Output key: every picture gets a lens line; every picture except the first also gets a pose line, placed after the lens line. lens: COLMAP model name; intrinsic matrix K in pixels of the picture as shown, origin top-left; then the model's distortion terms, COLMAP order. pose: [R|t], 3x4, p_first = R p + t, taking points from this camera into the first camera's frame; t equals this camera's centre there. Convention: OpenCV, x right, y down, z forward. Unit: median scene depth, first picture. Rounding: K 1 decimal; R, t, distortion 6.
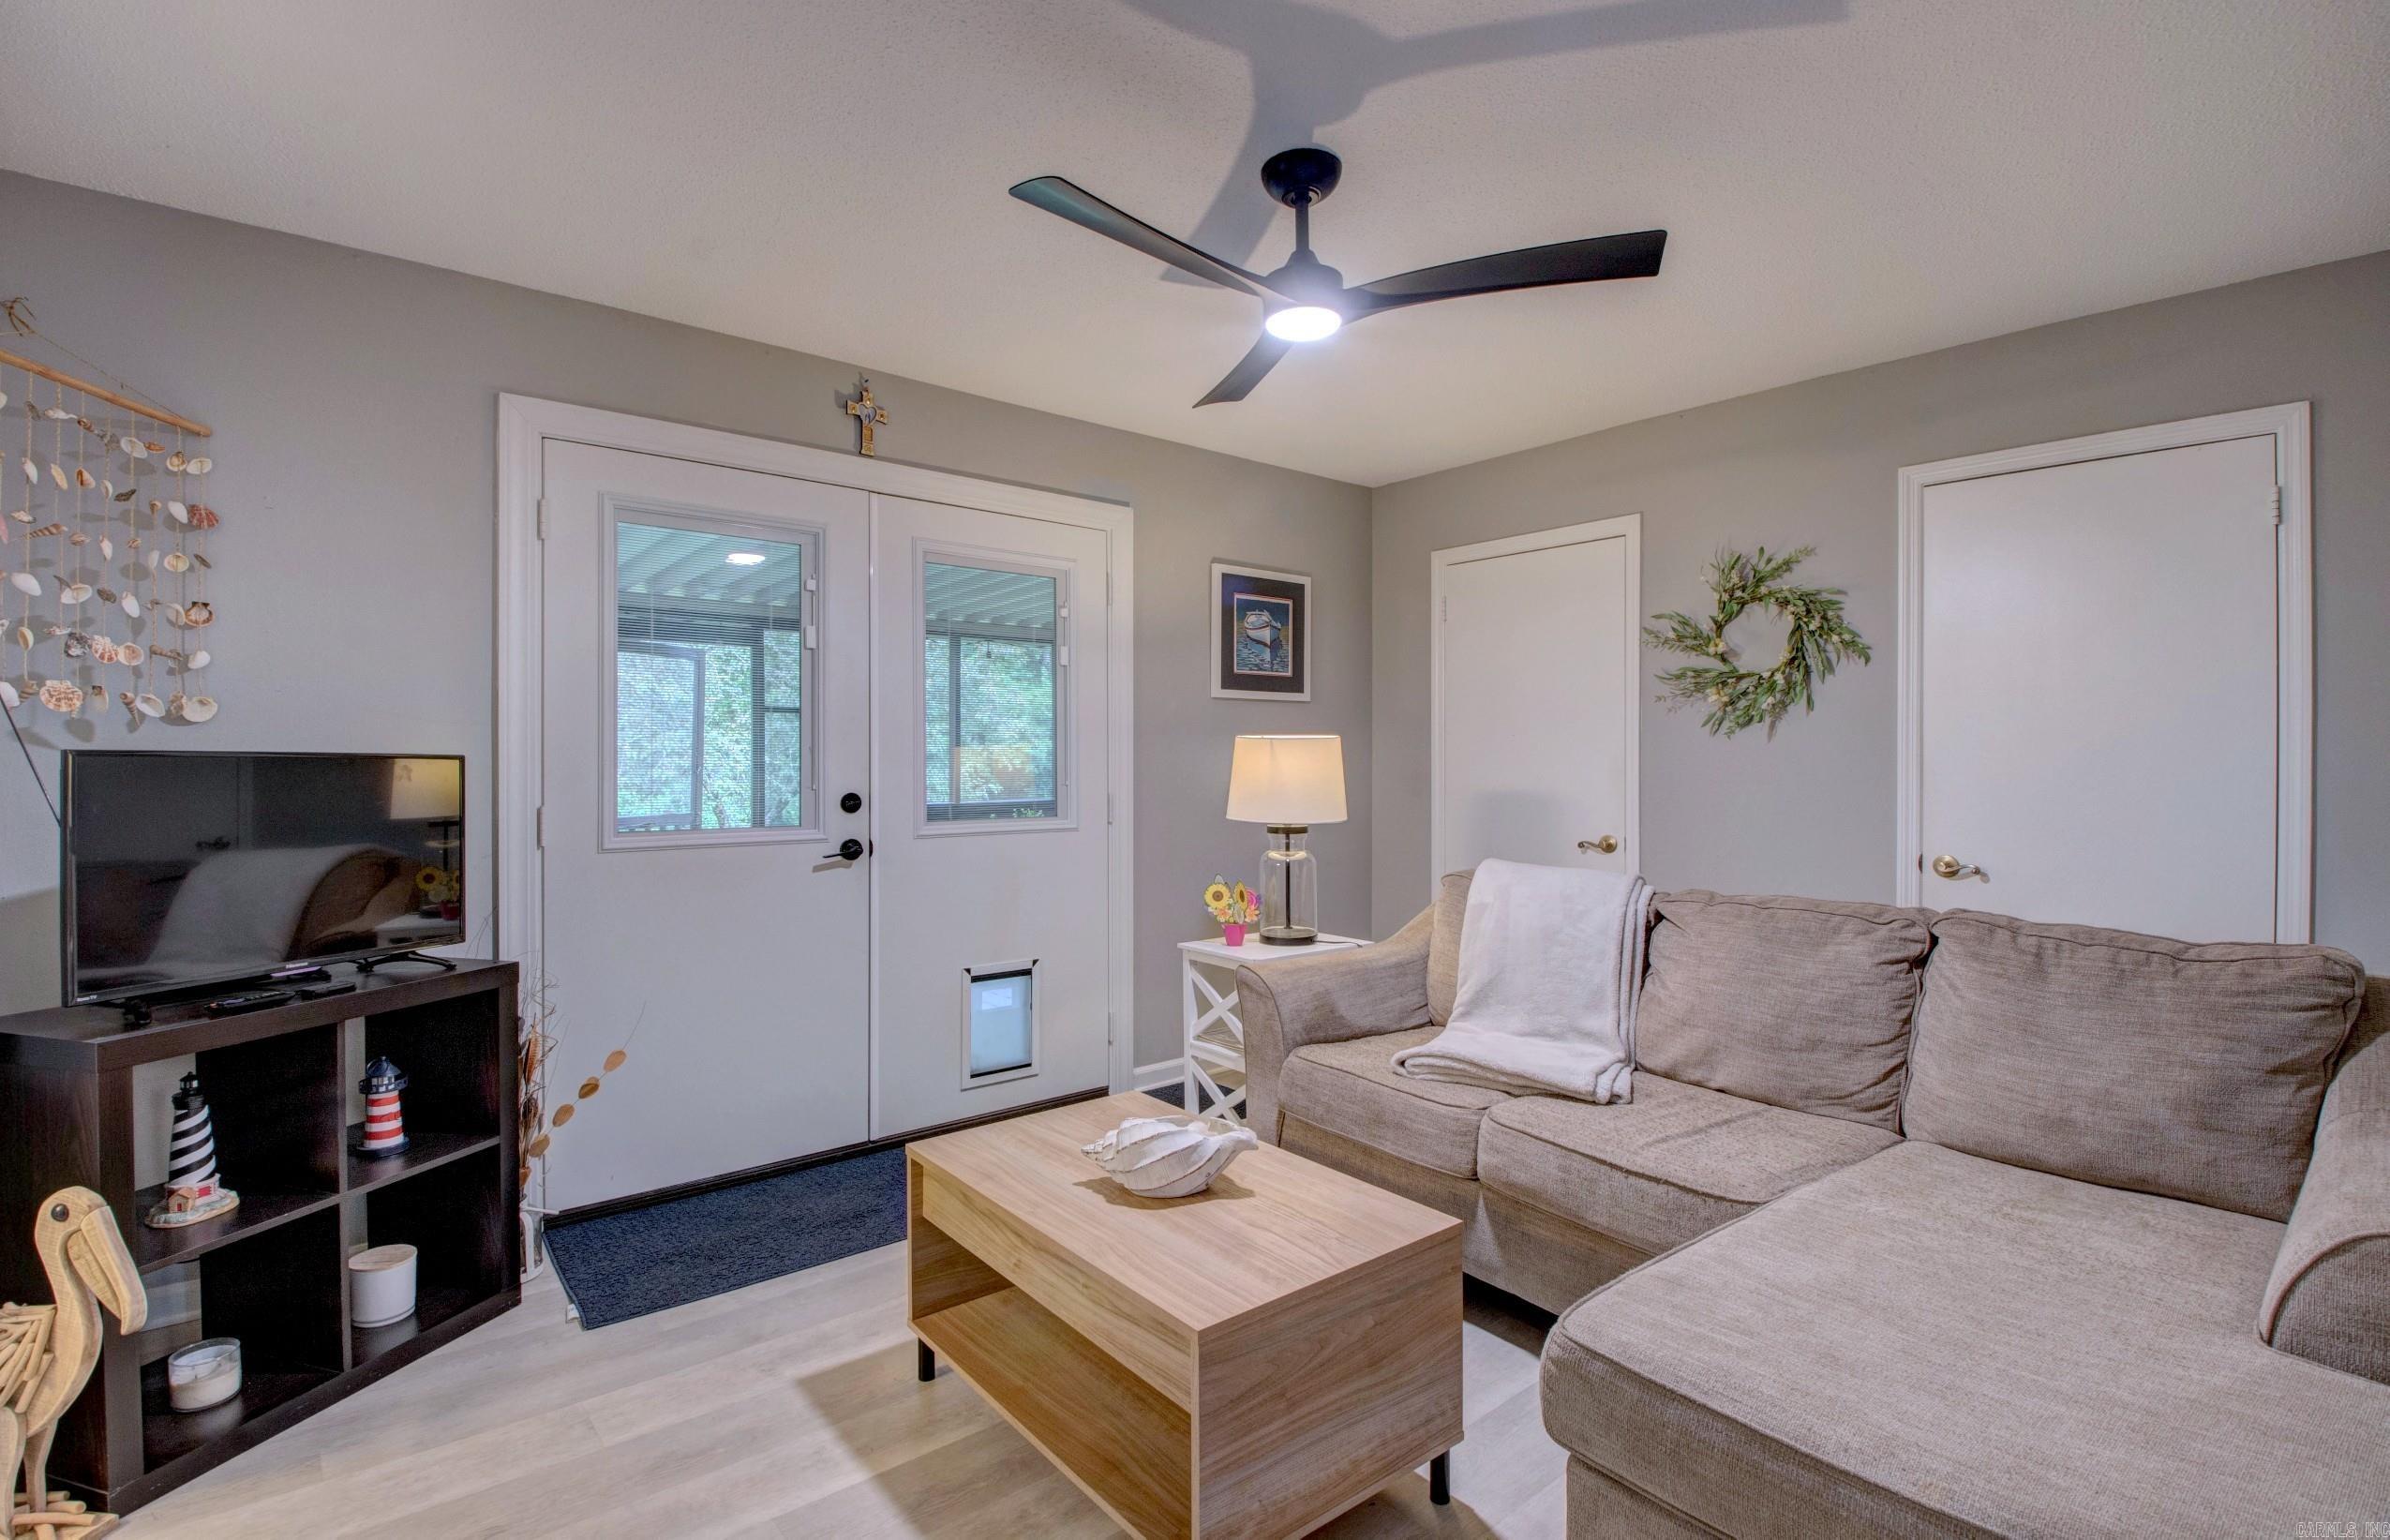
lens RADIAL K [[1132.3, 0, 1188.5], [0, 1132.3, 762.7], [0, 0, 1]] dist [0.017584, -0.030871]
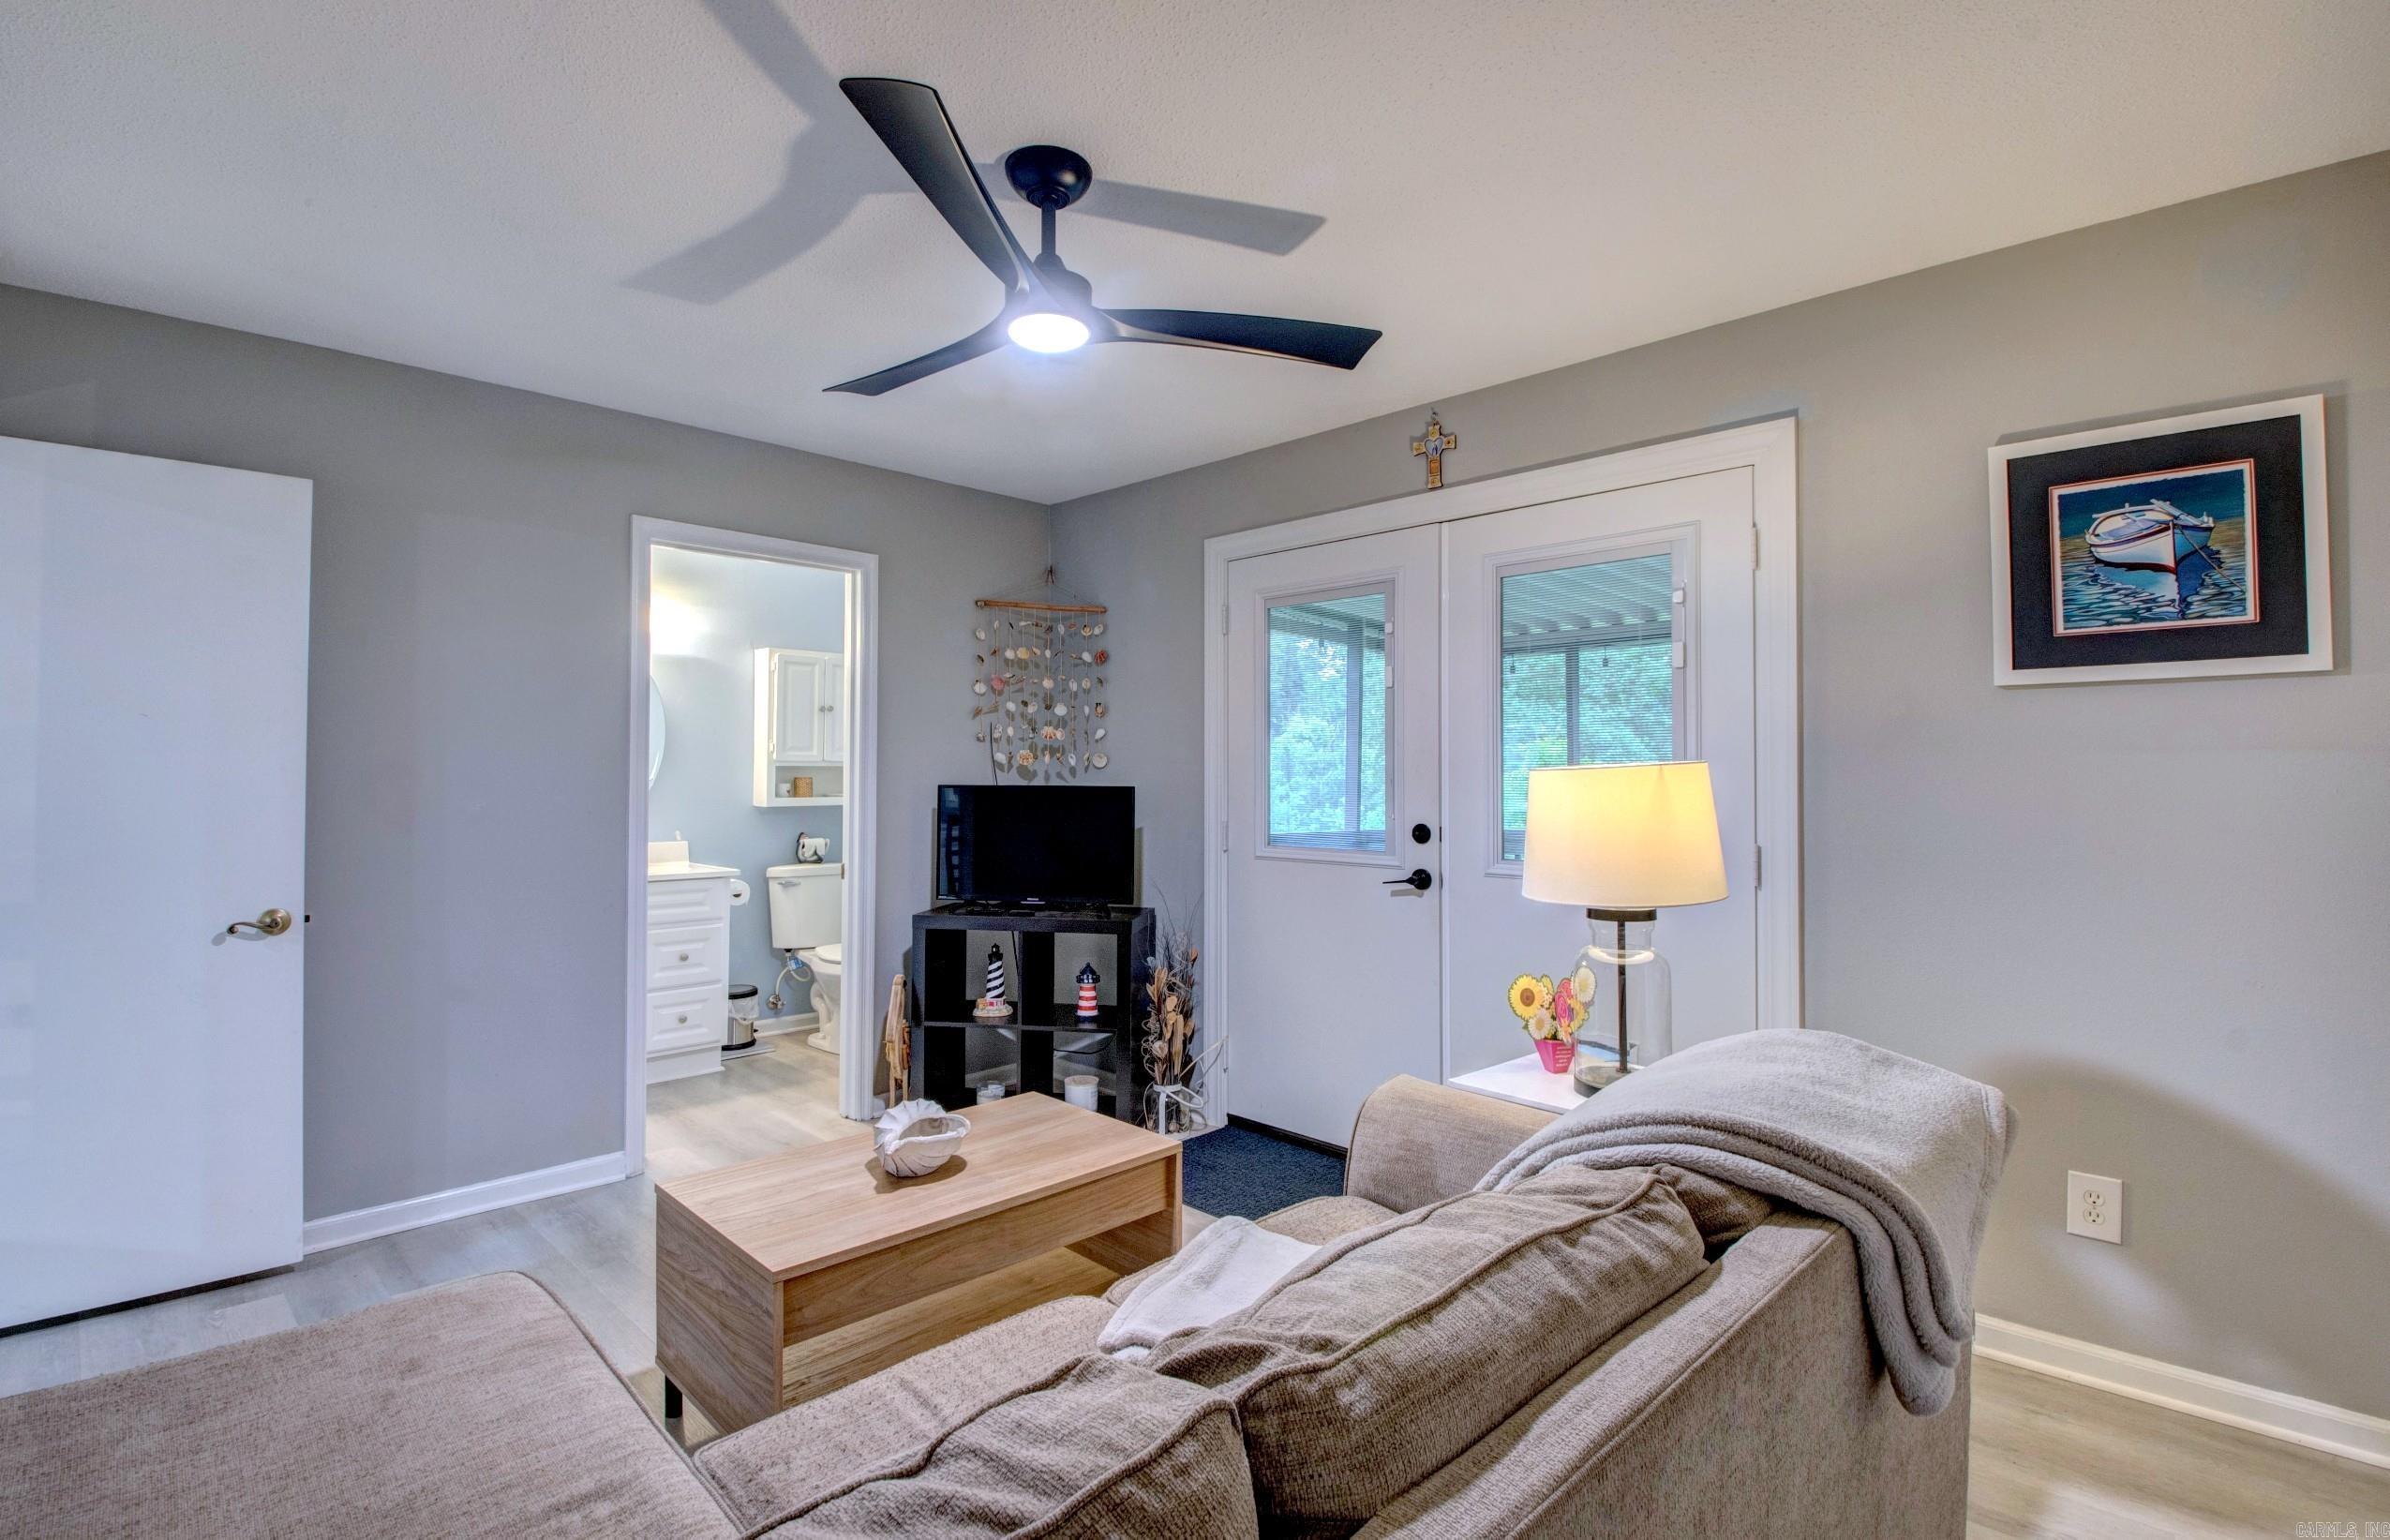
lens RADIAL K [[1132.3, 0, 1188.5], [0, 1132.3, 762.7], [0, 0, 1]] dist [0.017584, -0.030871]
pose [[0.064057, -0.004630, -0.997935, 0.698176], [0.003728, 0.999983, -0.004400, -0.024303], [0.997939, -0.003438, 0.064074, 0.715369]]
